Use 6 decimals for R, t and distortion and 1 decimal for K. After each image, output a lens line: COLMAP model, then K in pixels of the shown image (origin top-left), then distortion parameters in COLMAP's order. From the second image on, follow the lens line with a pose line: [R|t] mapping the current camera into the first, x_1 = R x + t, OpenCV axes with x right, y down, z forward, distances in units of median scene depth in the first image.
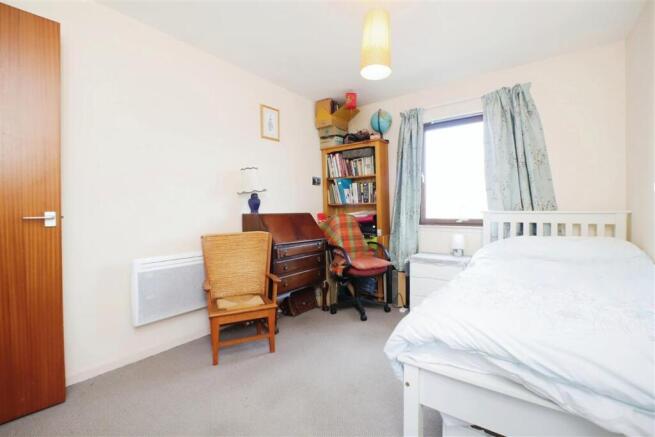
lens RADIAL K [[297.4, 0, 328.3], [0, 297.4, 210.2], [0, 0, 1]] dist [-0.000886, -0.000222]
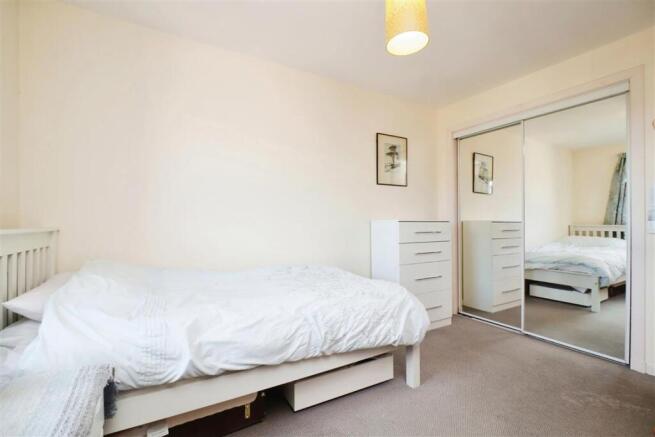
lens RADIAL K [[303.8, 0, 327.5], [0, 303.8, 218.5], [0, 0, 1]] dist [-0.000189, -0.000084]
pose [[-0.937933, -0.000092, 0.346816, 1.590989], [-0.000764, 0.999998, -0.001801, -0.029207], [-0.346815, -0.001954, -0.937931, 2.979029]]
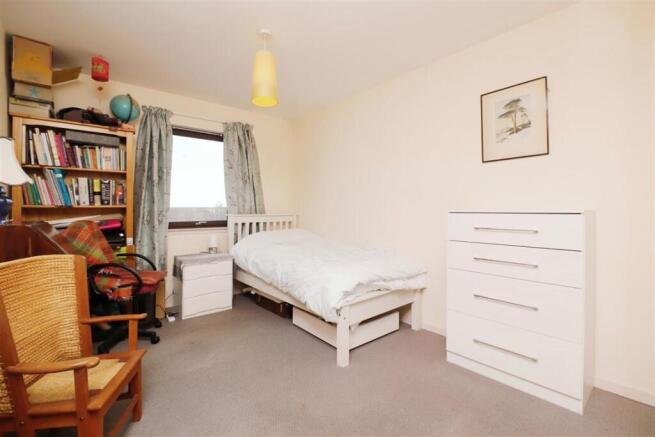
lens RADIAL K [[297.4, 0, 328.3], [0, 297.4, 210.2], [0, 0, 1]] dist [-0.000886, -0.000222]
pose [[0.214372, 0.004156, 0.976743, -0.528274], [0.001431, 0.999989, -0.004569, -0.008243], [-0.976751, 0.002377, 0.214363, 0.273161]]
